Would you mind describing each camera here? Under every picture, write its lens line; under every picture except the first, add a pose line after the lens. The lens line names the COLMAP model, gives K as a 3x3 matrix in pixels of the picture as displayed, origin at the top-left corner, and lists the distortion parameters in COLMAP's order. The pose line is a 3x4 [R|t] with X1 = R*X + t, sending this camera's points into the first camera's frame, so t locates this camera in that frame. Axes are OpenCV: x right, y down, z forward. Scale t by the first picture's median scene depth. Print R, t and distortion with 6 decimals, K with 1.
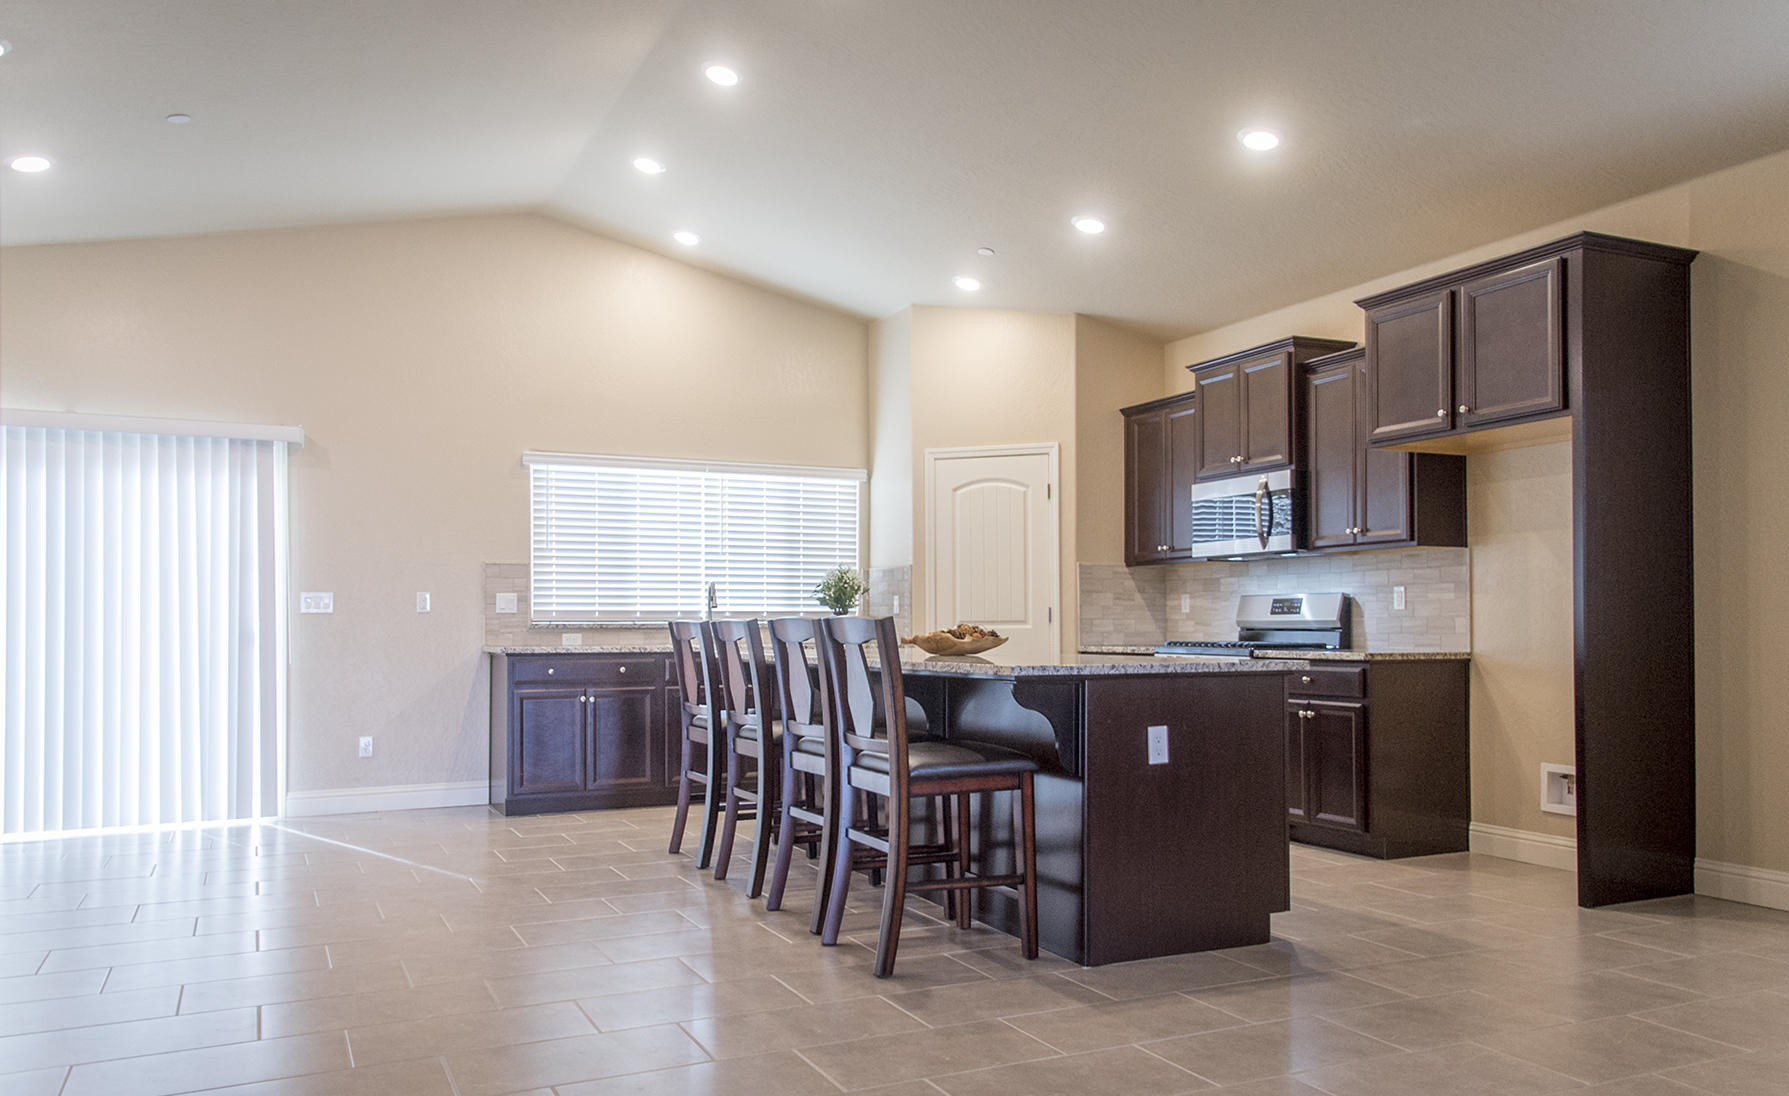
lens RADIAL K [[1314.2, 0, 899.6], [0, 1314.2, 614.2], [0, 0, 1]] dist [0.063504, 0.009256]
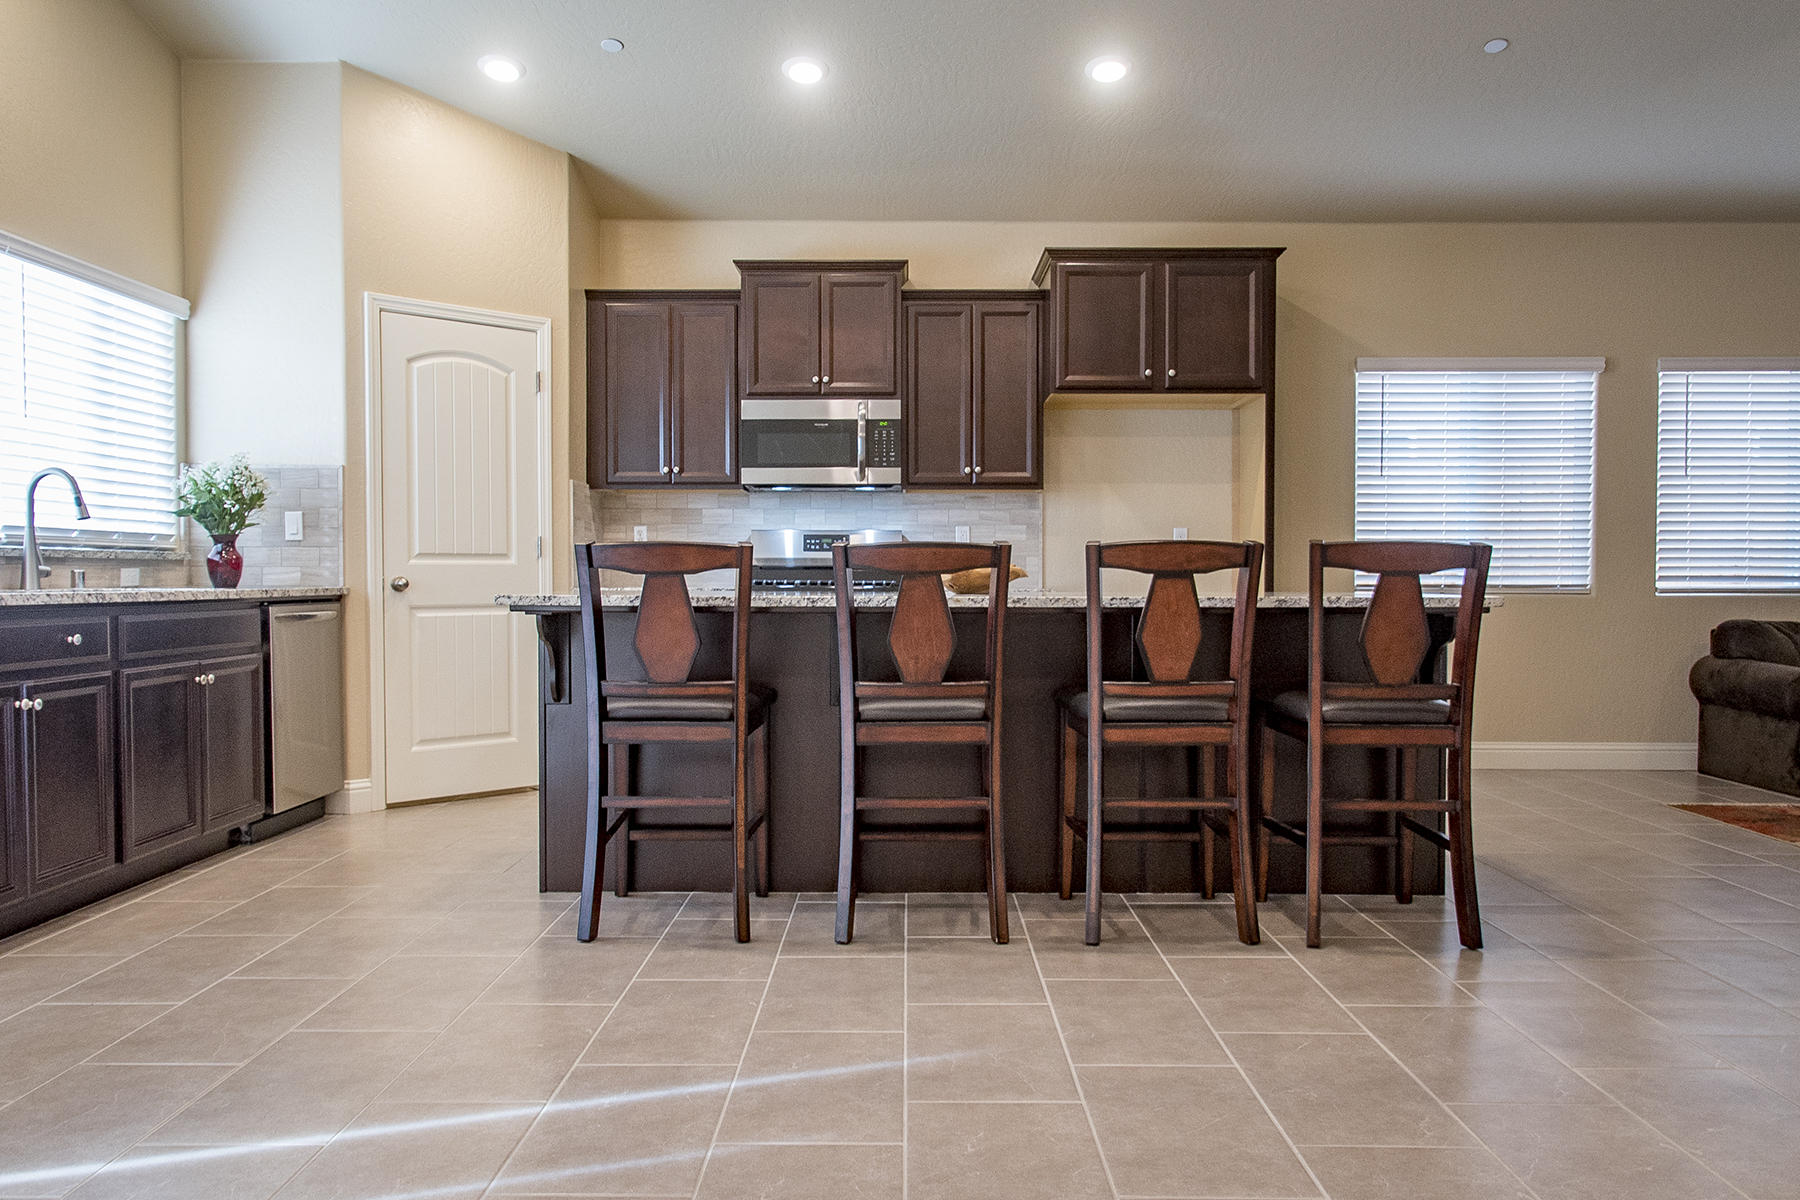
lens RADIAL K [[1386.9, 0, 901.3], [0, 1386.9, 601.7], [0, 0, 1]] dist [0.004661, 0.009790]
pose [[0.437932, -0.013975, 0.898899, -0.608618], [-0.011923, 0.999701, 0.021351, 0.014953], [-0.898929, -0.020068, 0.437634, 0.559562]]
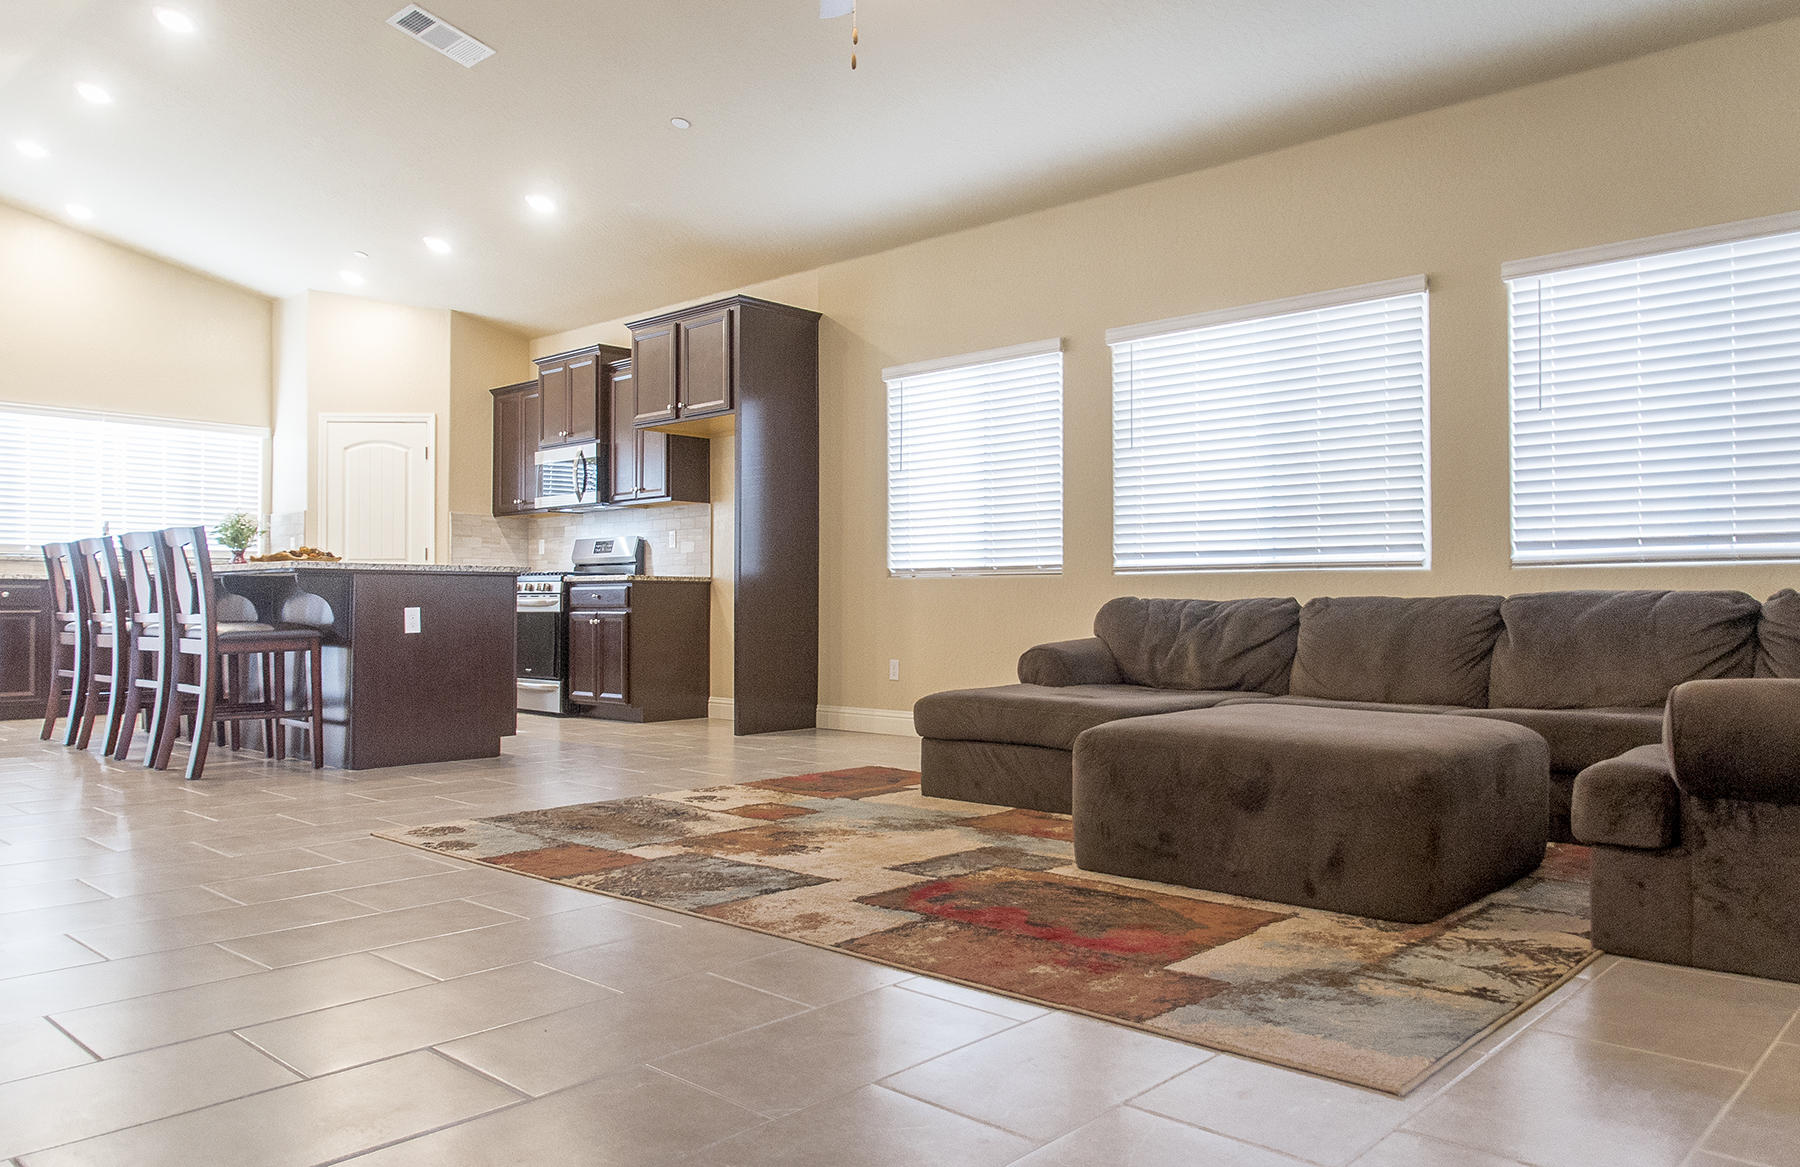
lens RADIAL K [[1274.6, 0, 899.8], [0, 1274.6, 586.6], [0, 0, 1]] dist [0.001798, 0.018313]
pose [[0.933284, 0.007171, 0.359067, 0.119154], [-0.005780, 0.999971, -0.004946, 0.040787], [-0.359092, 0.002541, 0.933299, -0.313967]]
